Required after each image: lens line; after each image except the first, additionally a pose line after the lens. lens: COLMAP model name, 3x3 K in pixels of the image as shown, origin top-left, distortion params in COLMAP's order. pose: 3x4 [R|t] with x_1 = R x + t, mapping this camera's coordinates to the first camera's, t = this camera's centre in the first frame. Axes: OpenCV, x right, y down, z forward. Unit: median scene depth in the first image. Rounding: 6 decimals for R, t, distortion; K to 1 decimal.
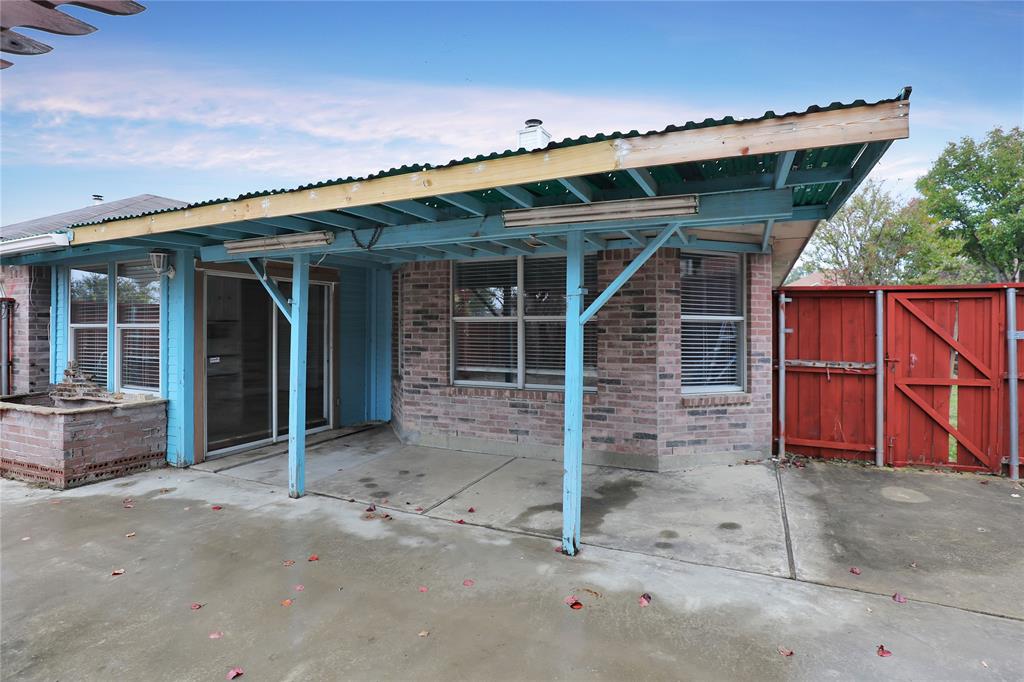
lens RADIAL K [[509.1, 0, 512.6], [0, 509.1, 323.4], [0, 0, 1]] dist [0.000497, 0.000038]
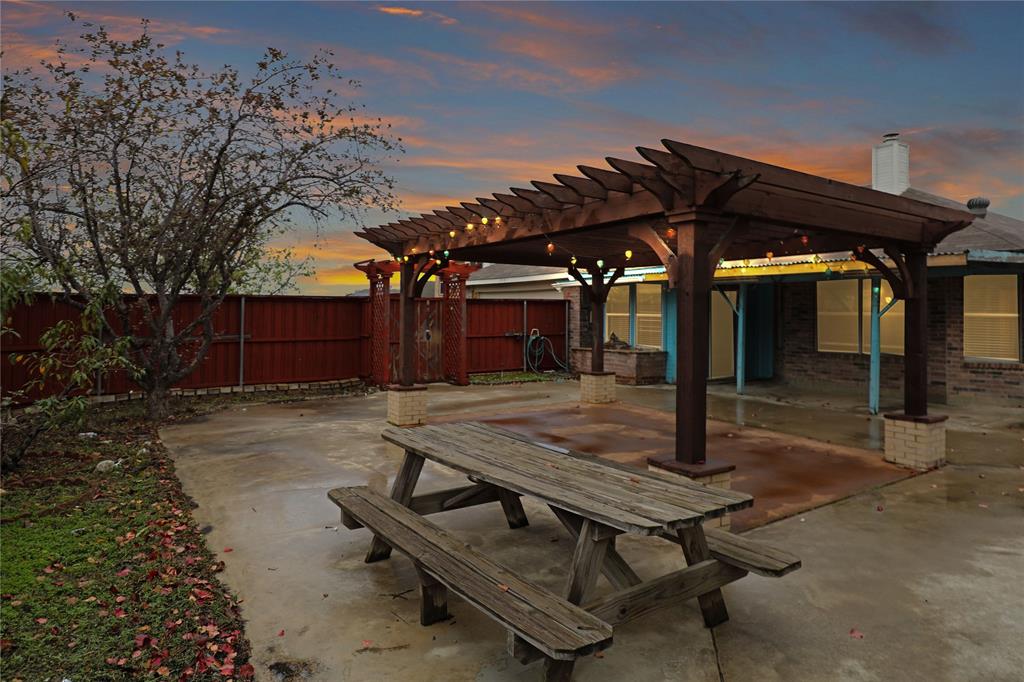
lens RADIAL K [[649.8, 0, 514.3], [0, 649.8, 301.9], [0, 0, 1]] dist [-0.033229, 0.000323]
pose [[0.857839, 0.002789, -0.513910, 0.137536], [-0.009780, 0.999893, -0.010900, -0.014623], [0.513825, 0.014376, 0.857775, -1.546509]]
